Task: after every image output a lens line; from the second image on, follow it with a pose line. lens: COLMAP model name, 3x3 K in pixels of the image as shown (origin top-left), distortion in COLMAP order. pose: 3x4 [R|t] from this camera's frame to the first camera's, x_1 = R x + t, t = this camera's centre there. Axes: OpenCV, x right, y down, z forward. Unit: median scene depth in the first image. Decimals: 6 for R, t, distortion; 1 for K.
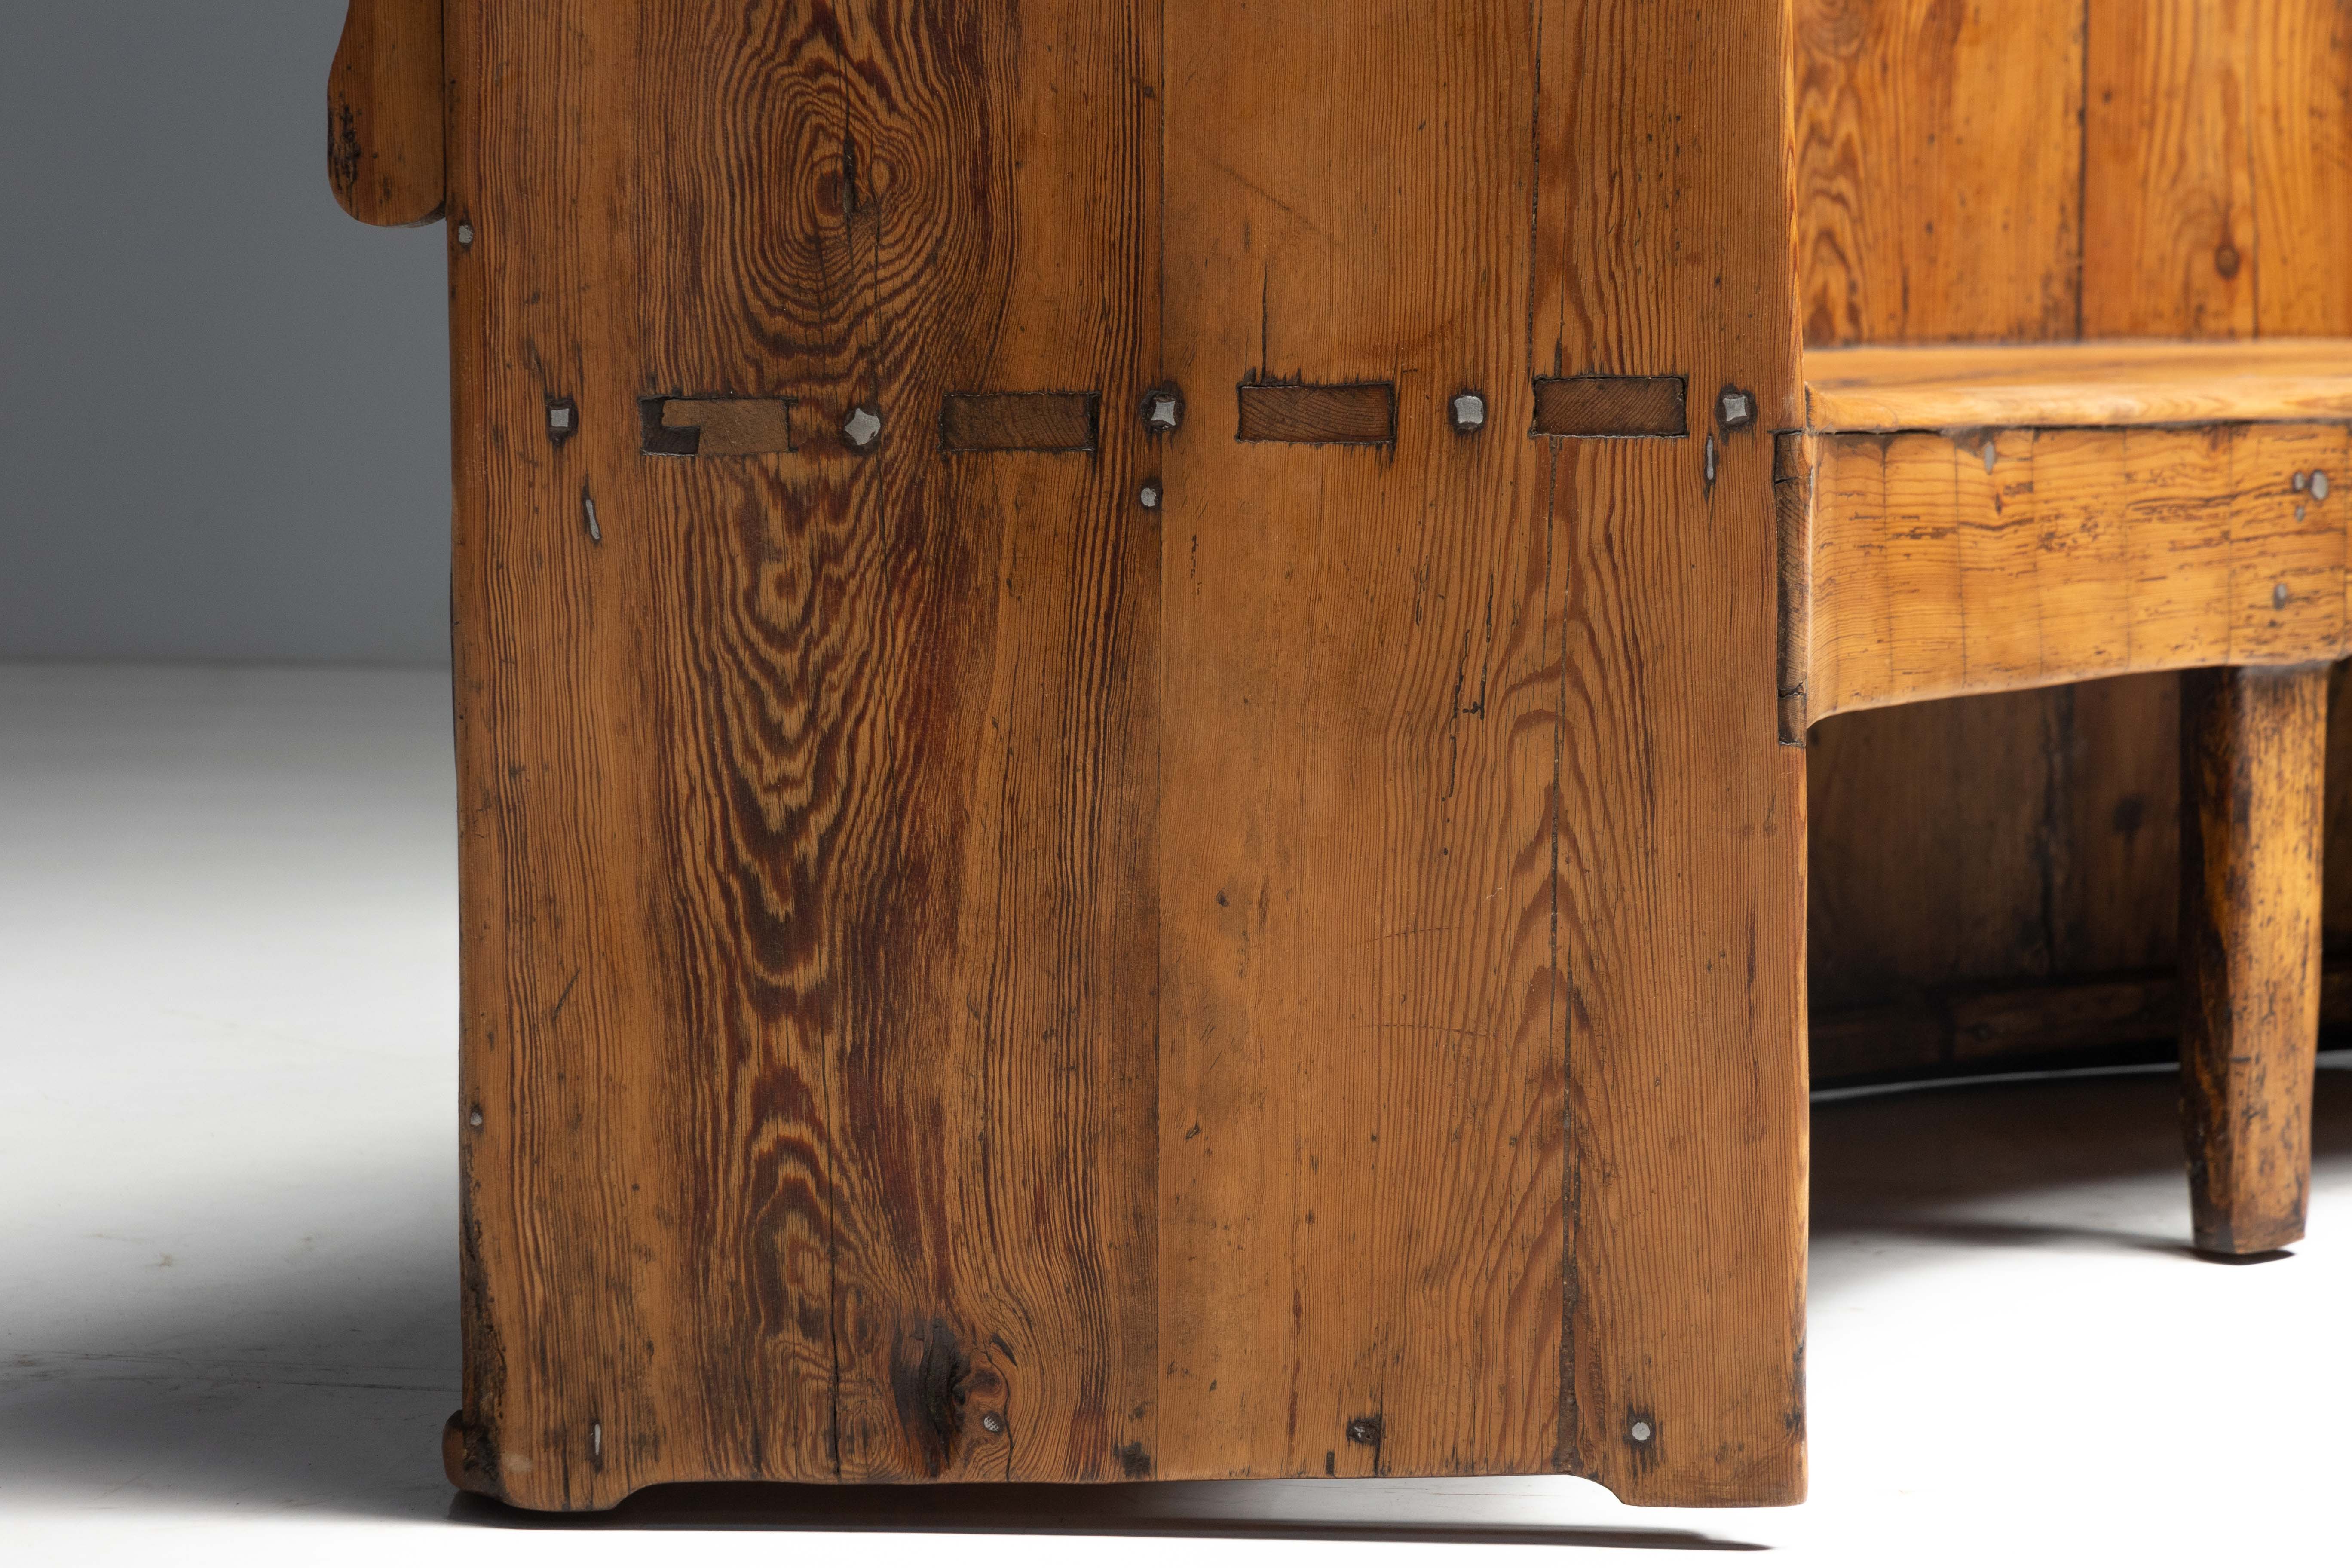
lens RADIAL K [[6793.9, 0, 1172.6], [0, 6793.9, 783.4], [0, 0, 1]] dist [0.029944, 0.000000]
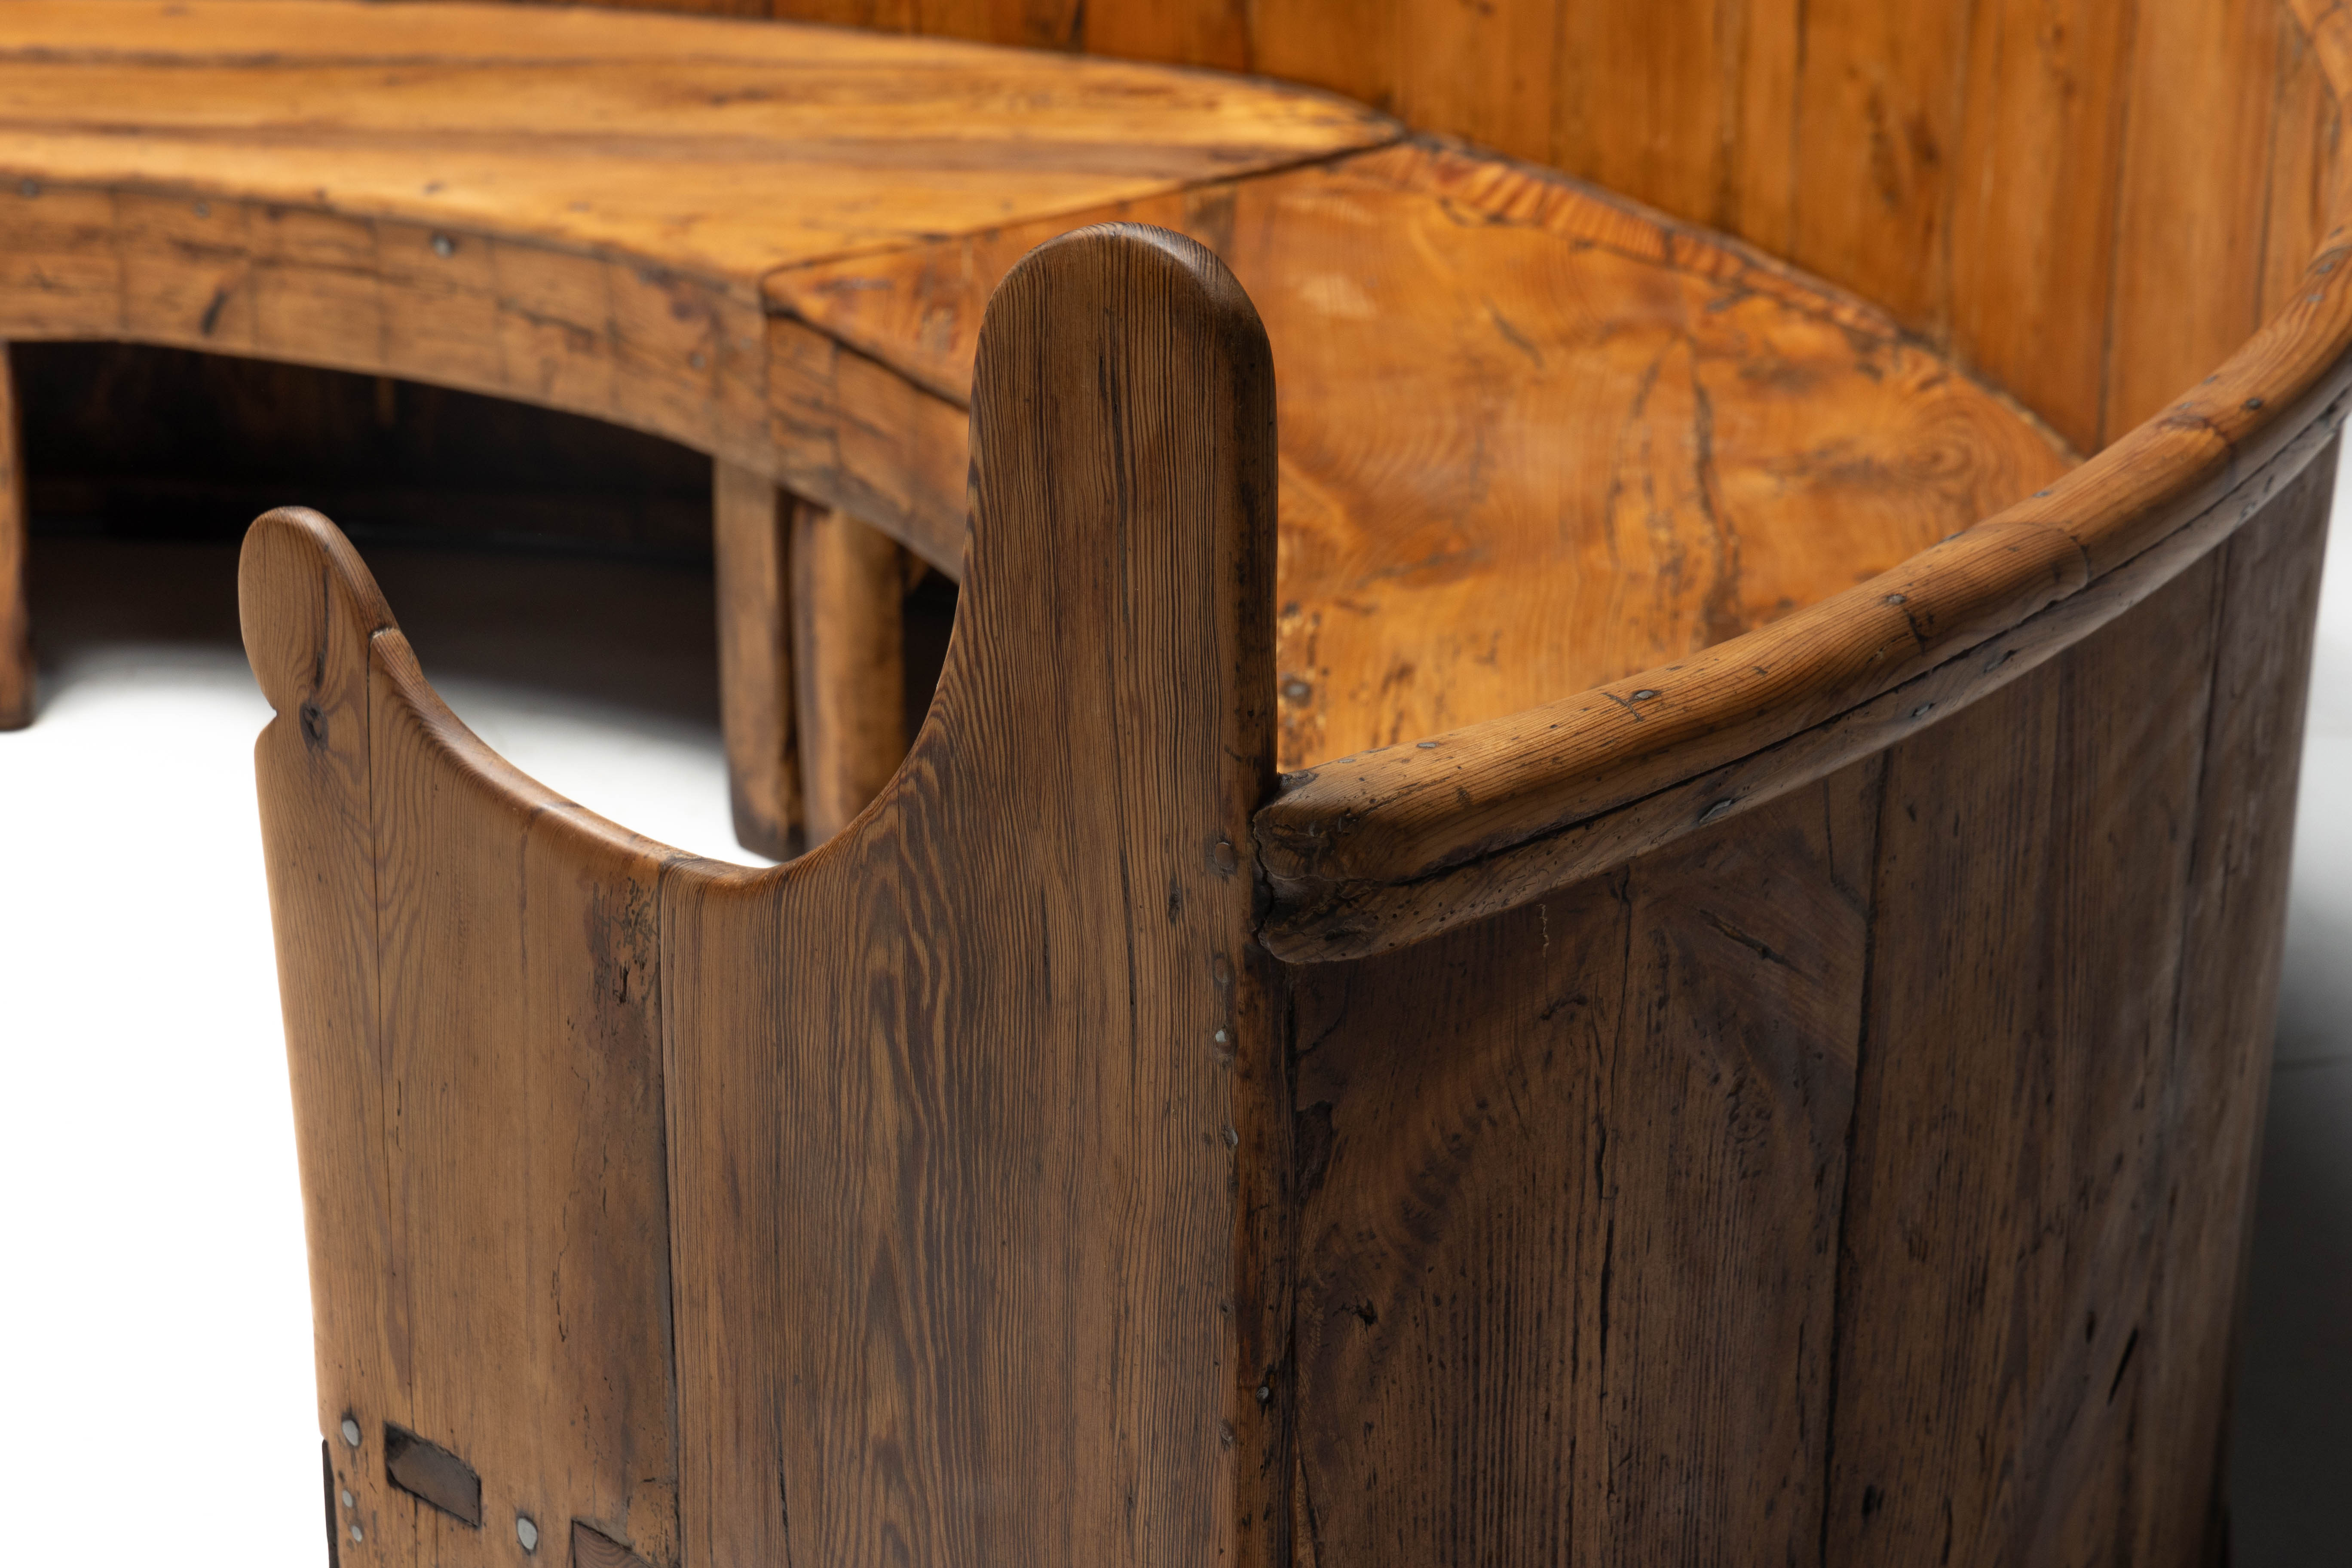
lens RADIAL K [[5971.8, 0, 1165.3], [0, 5971.8, 786.1], [0, 0, 1]] dist [0.085156, 0.000000]
pose [[0.455893, 0.275460, -0.846335, 1.754430], [-0.044276, 0.956743, 0.287545, -0.384610], [0.888933, -0.093617, 0.448369, 0.829562]]
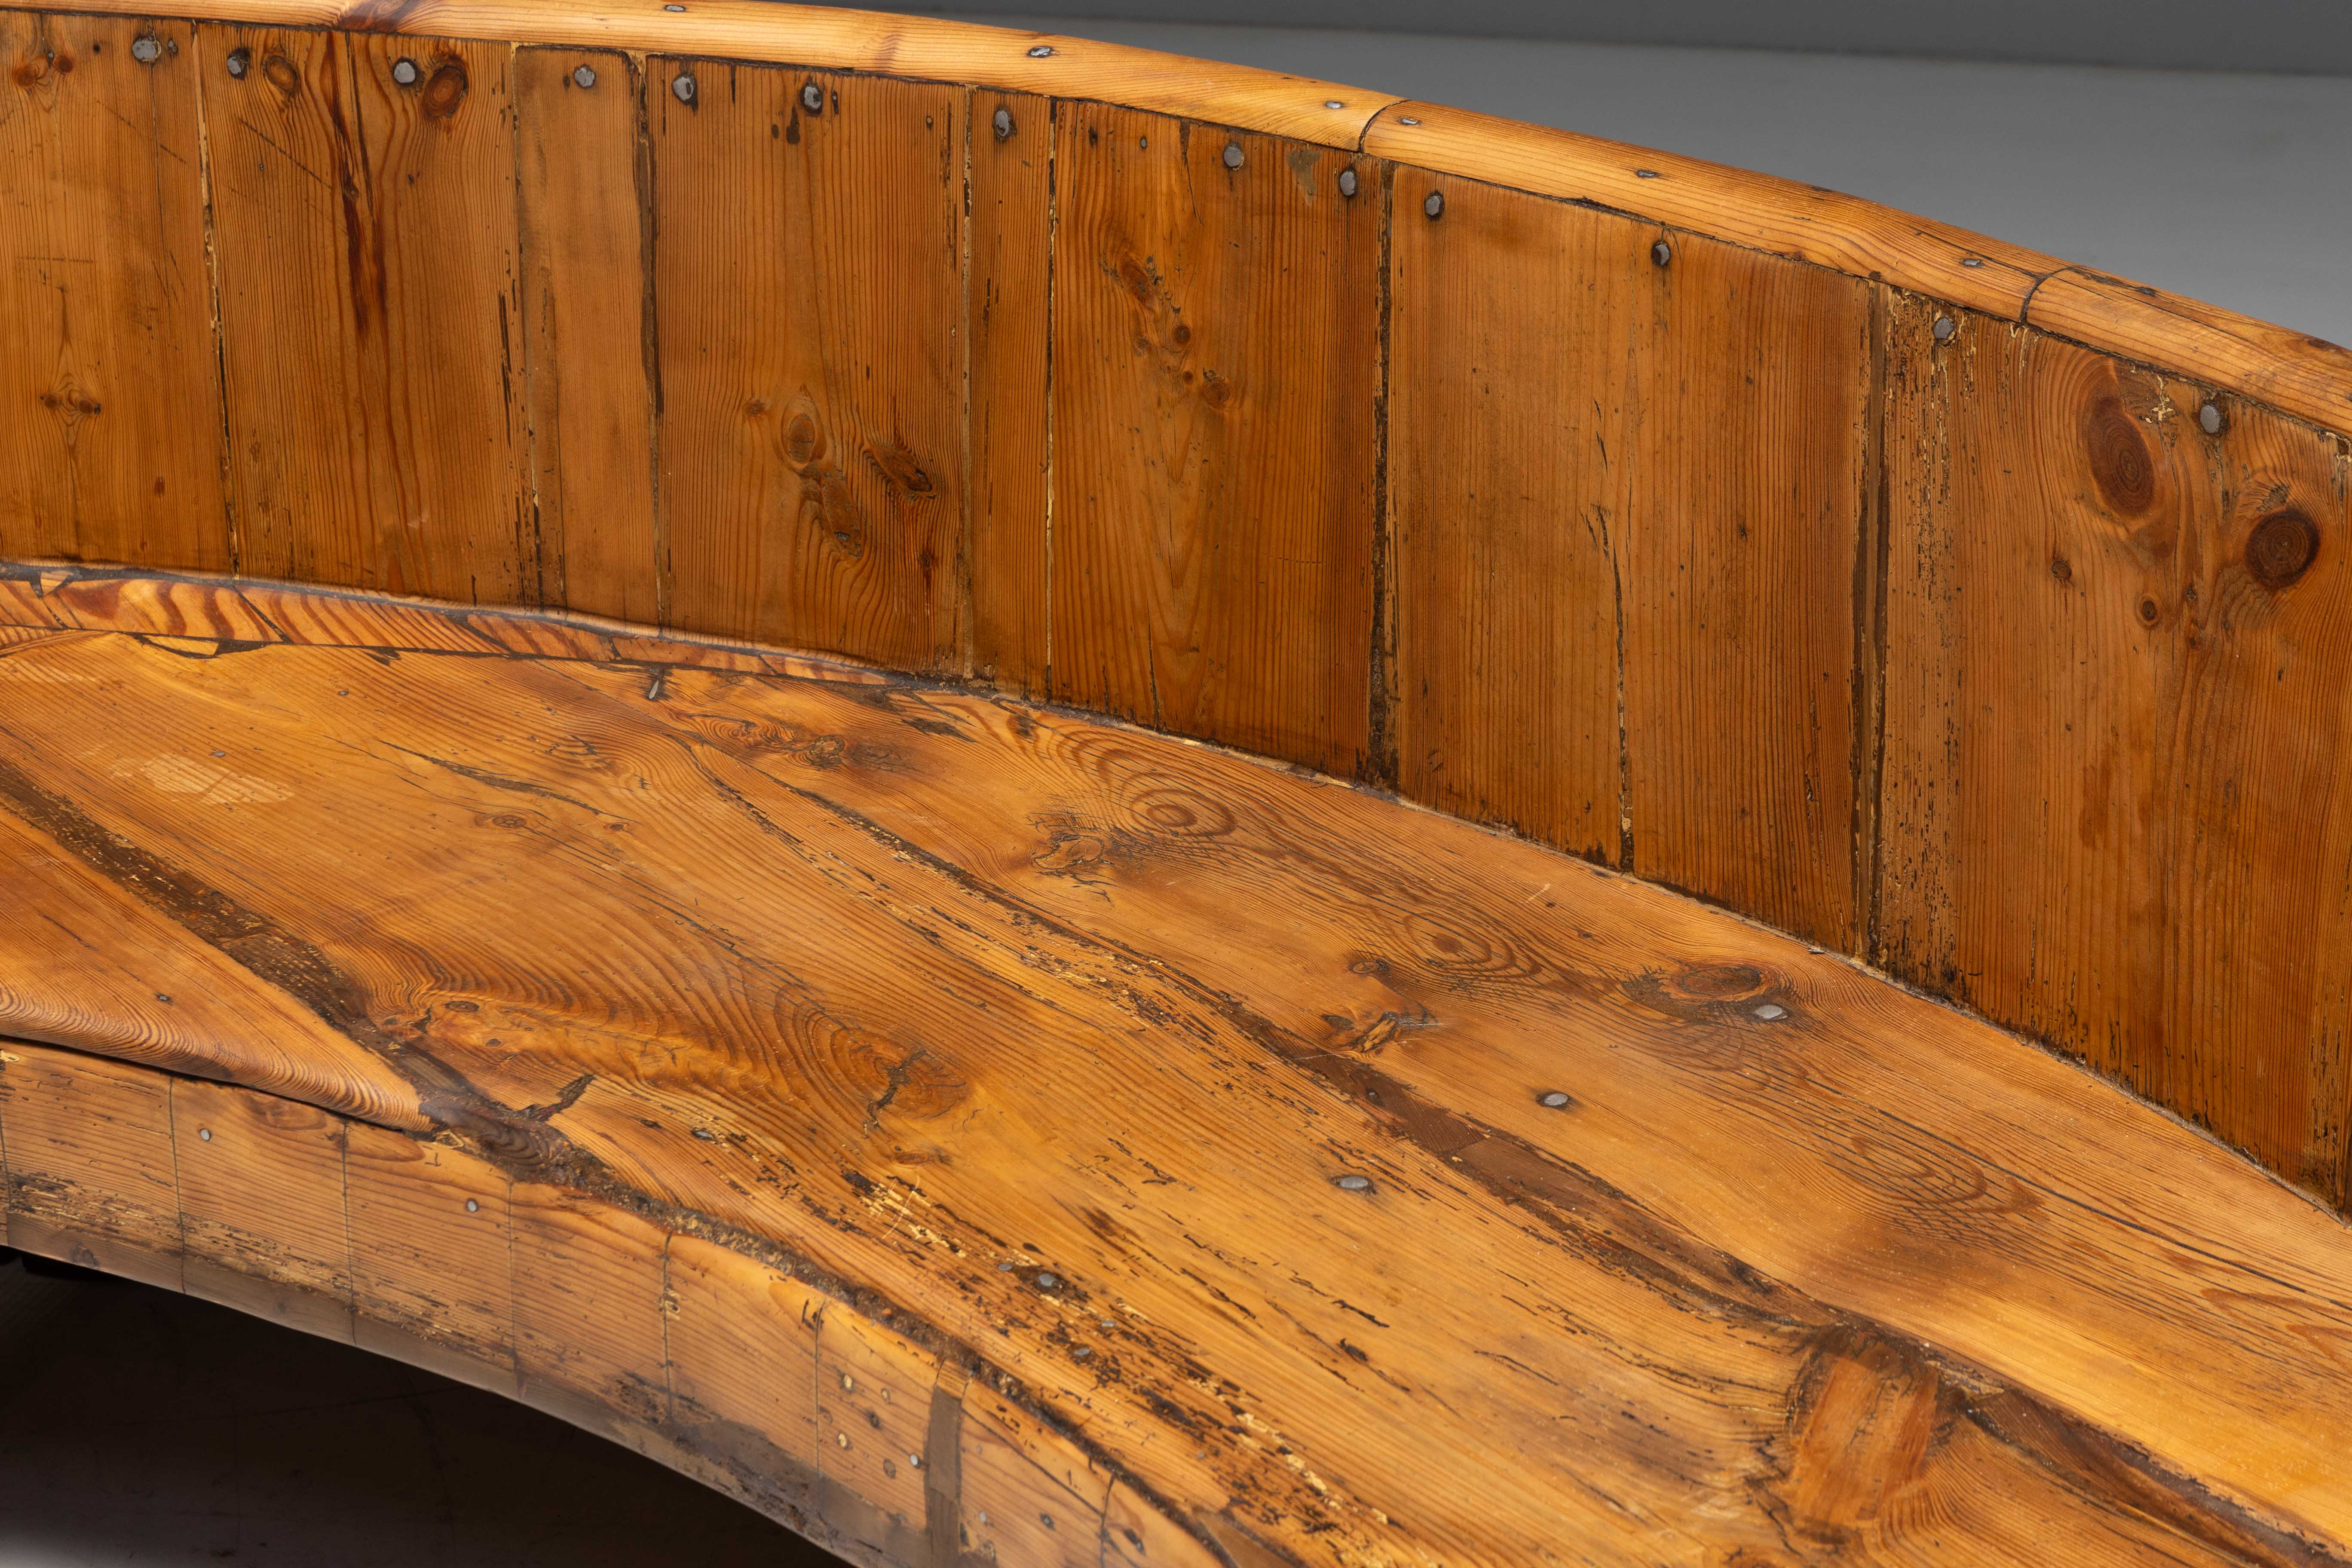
lens RADIAL K [[5362.4, 0, 1225.4], [0, 5362.4, 797.2], [0, 0, 1]] dist [0.015733, 0.000000]
pose [[0.924138, 0.103033, -0.367905, 1.132354], [0.012006, 0.954644, 0.297508, -0.406346], [0.381871, -0.279355, 0.880985, 0.636581]]
